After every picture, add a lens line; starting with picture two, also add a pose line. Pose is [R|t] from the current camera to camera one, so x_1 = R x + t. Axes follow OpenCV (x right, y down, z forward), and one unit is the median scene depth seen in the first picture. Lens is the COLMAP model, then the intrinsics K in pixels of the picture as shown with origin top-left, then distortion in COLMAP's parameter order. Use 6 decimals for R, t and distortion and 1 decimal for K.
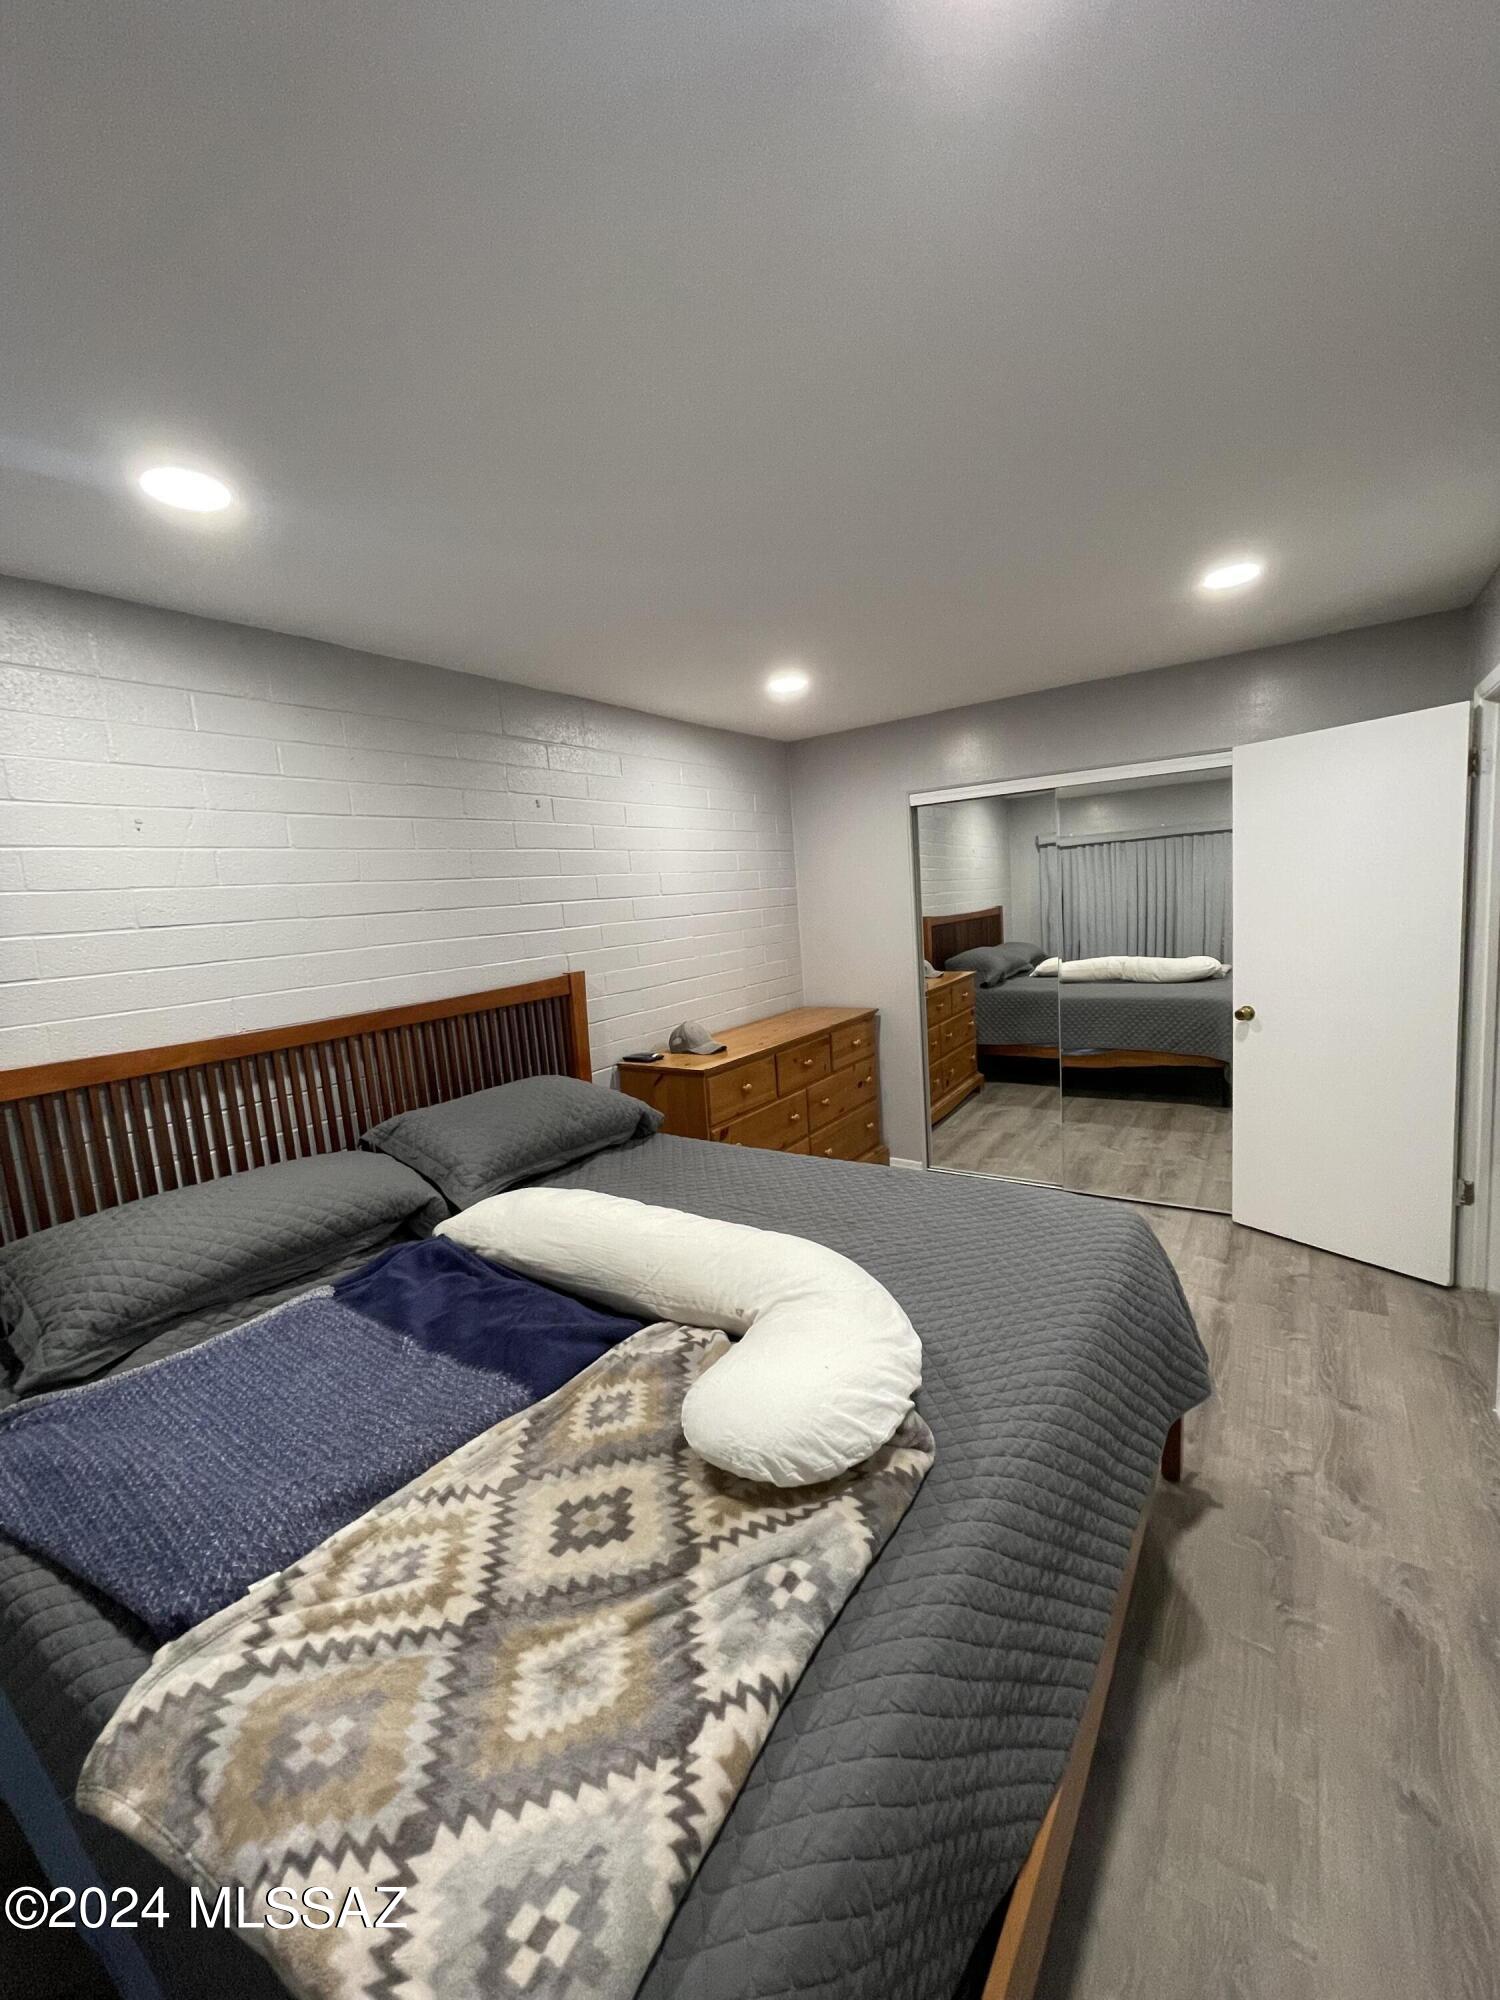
lens RADIAL K [[798.5, 0, 739.1], [0, 798.5, 990.2], [0, 0, 1]] dist [-0.008018, -0.000303]
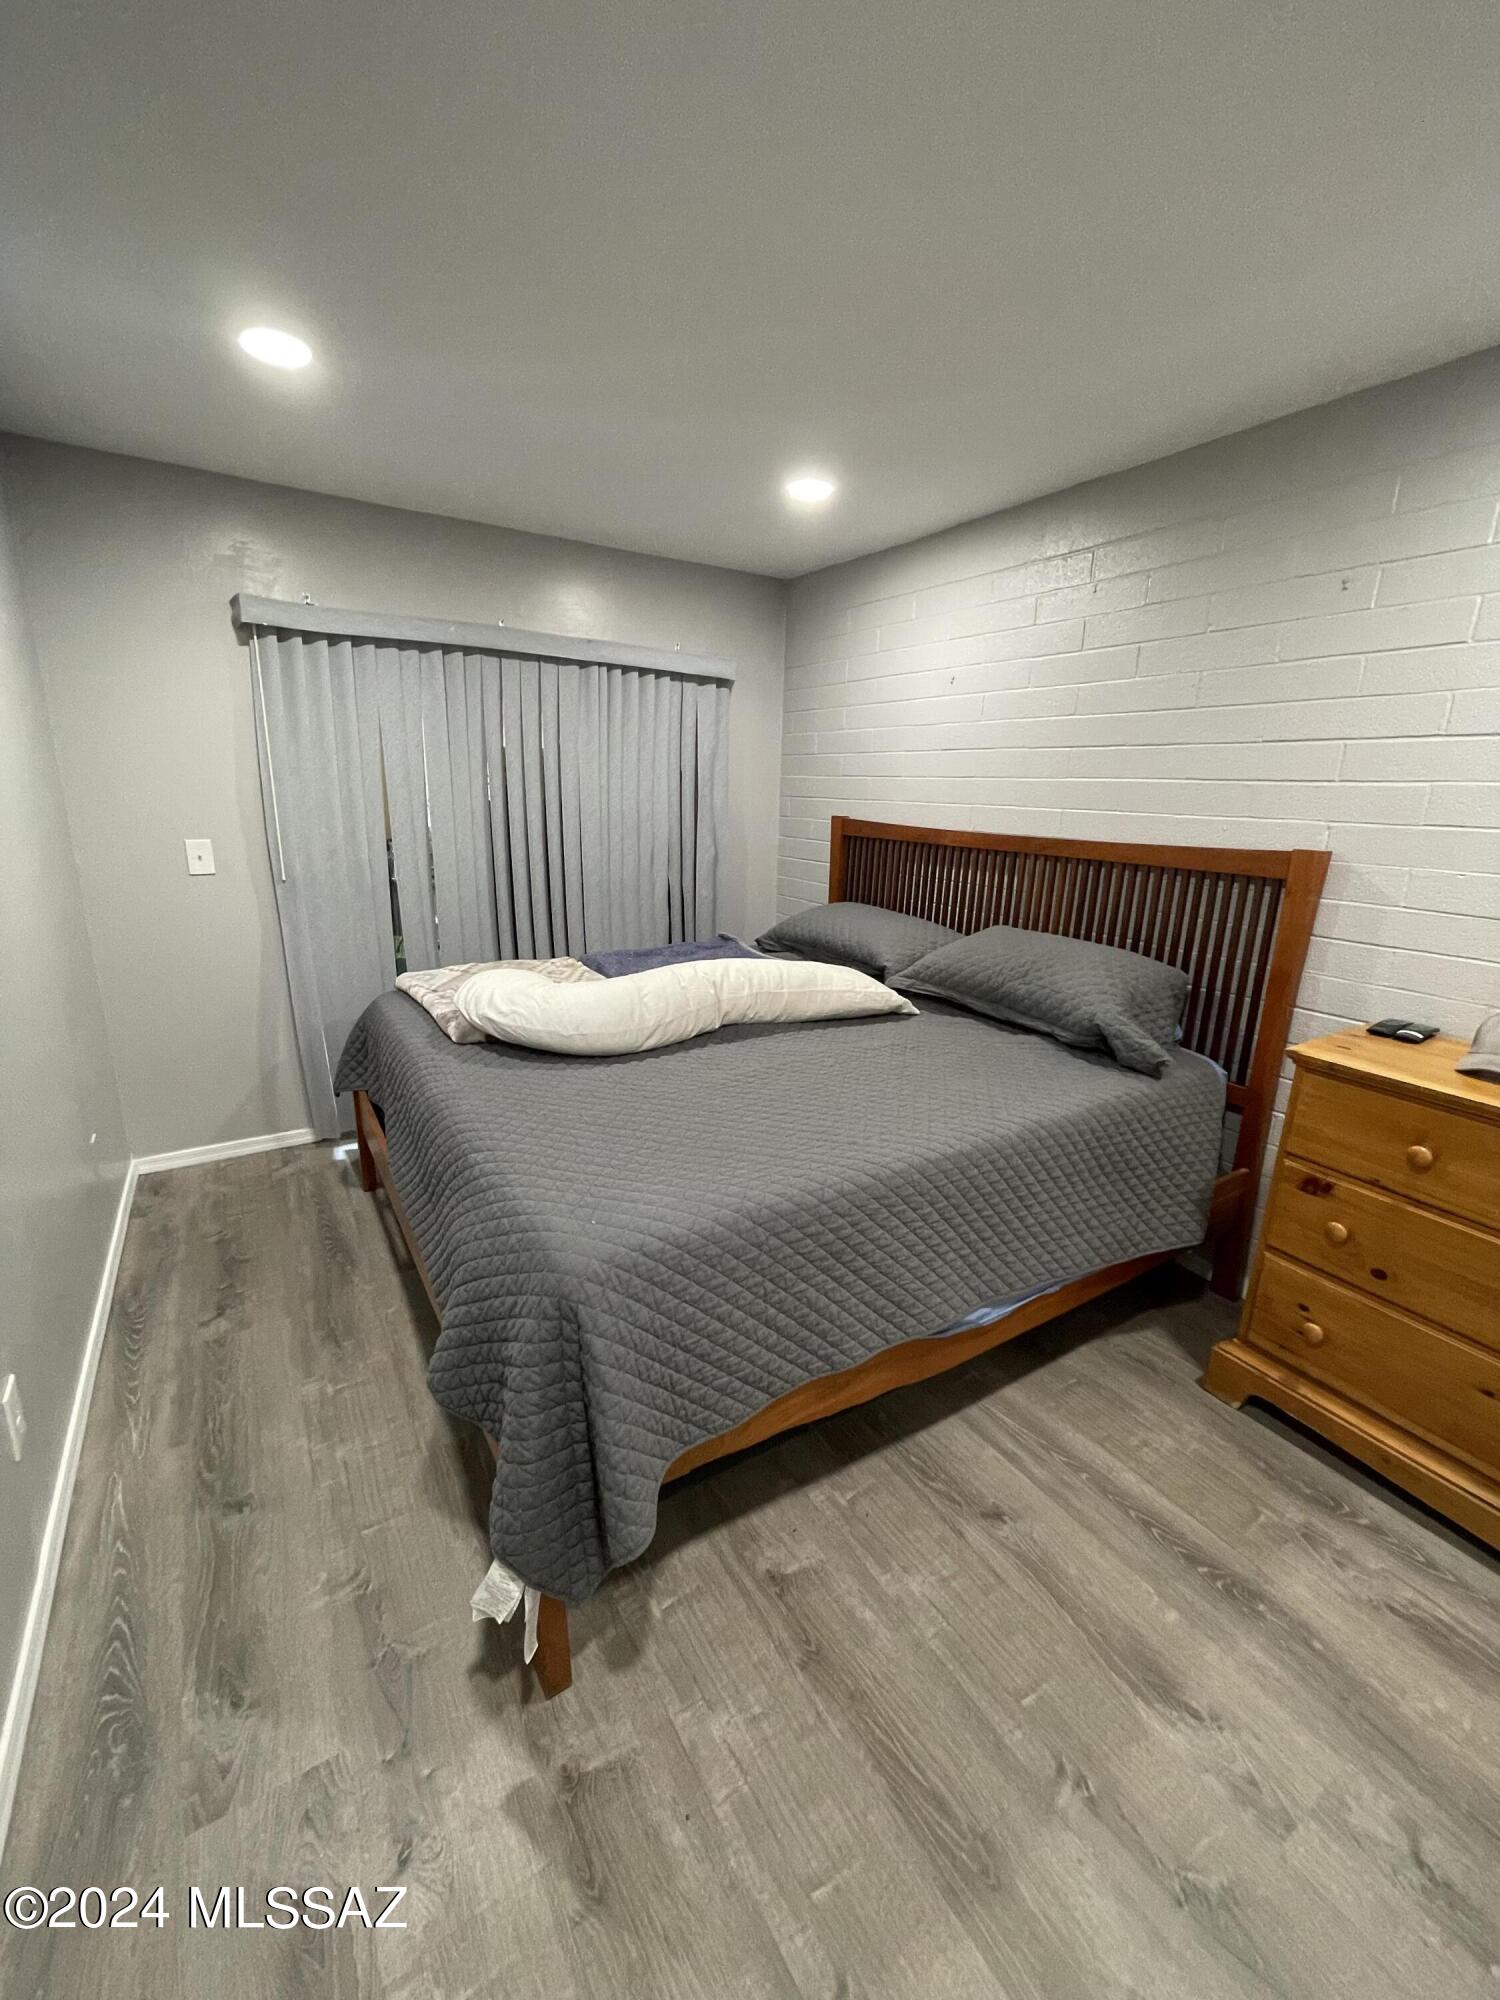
lens RADIAL K [[790.4, 0, 750.0], [0, 790.4, 1000.0], [0, 0, 1]] dist [-0.000181, 0.000057]
pose [[-0.387681, 0.298517, -0.872119, 0.631669], [-0.104043, 0.925894, 0.363174, -0.105114], [0.915903, 0.231534, -0.327893, 0.886825]]
